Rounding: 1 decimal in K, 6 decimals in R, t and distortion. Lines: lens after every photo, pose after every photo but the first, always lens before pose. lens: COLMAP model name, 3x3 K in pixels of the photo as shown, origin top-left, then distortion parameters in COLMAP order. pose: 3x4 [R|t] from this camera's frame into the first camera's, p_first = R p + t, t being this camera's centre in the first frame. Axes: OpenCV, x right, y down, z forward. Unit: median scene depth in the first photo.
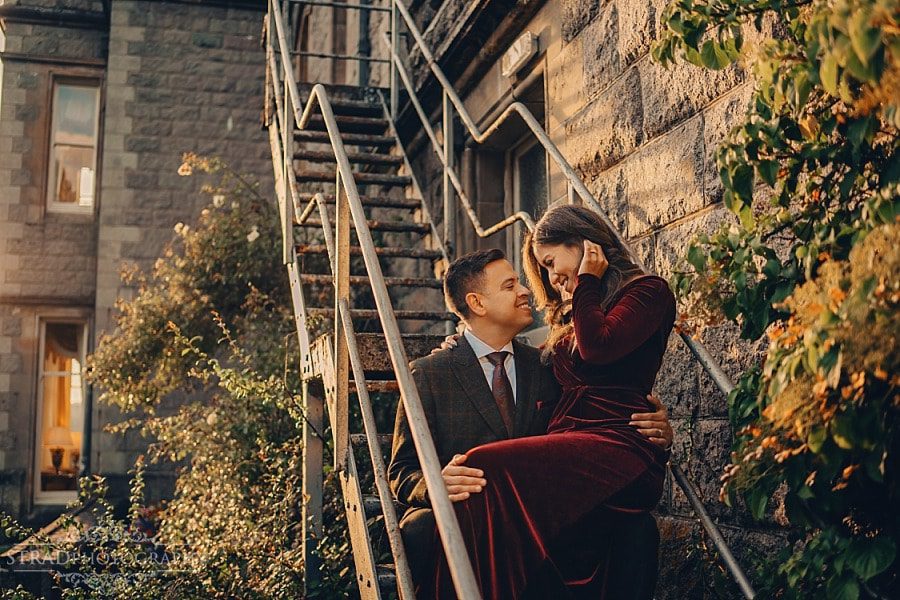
lens RADIAL K [[970.3, 0, 450.7], [0, 970.3, 287.1], [0, 0, 1]] dist [-0.073054, 0.025818]
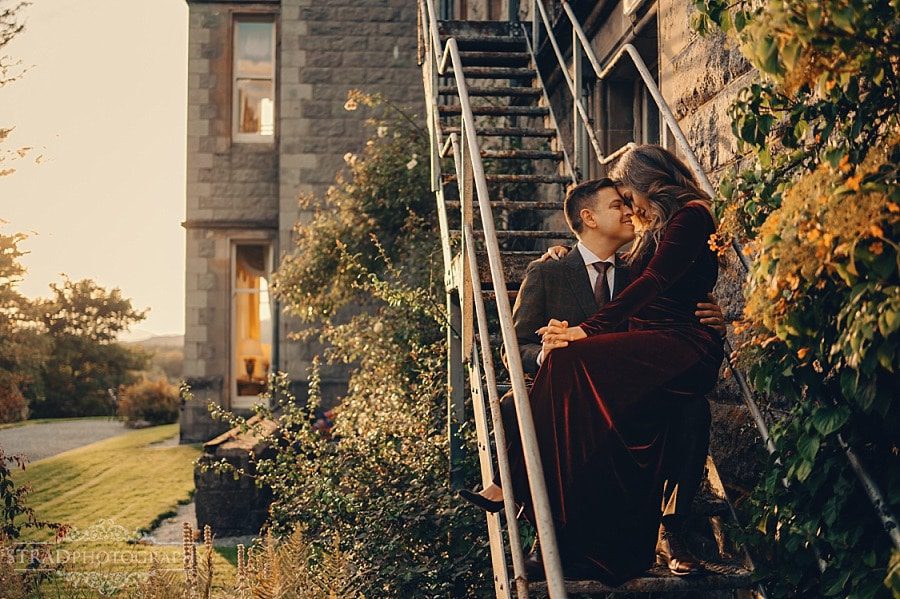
lens RADIAL K [[1006.2, 0, 450.0], [0, 1006.2, 299.5], [0, 0, 1]] dist [-0.044206, 0.000941]
pose [[0.982060, -0.002236, -0.188555, 0.053406], [0.020600, 0.995217, 0.095489, -0.007244], [0.187440, -0.097660, 0.977409, -0.128217]]
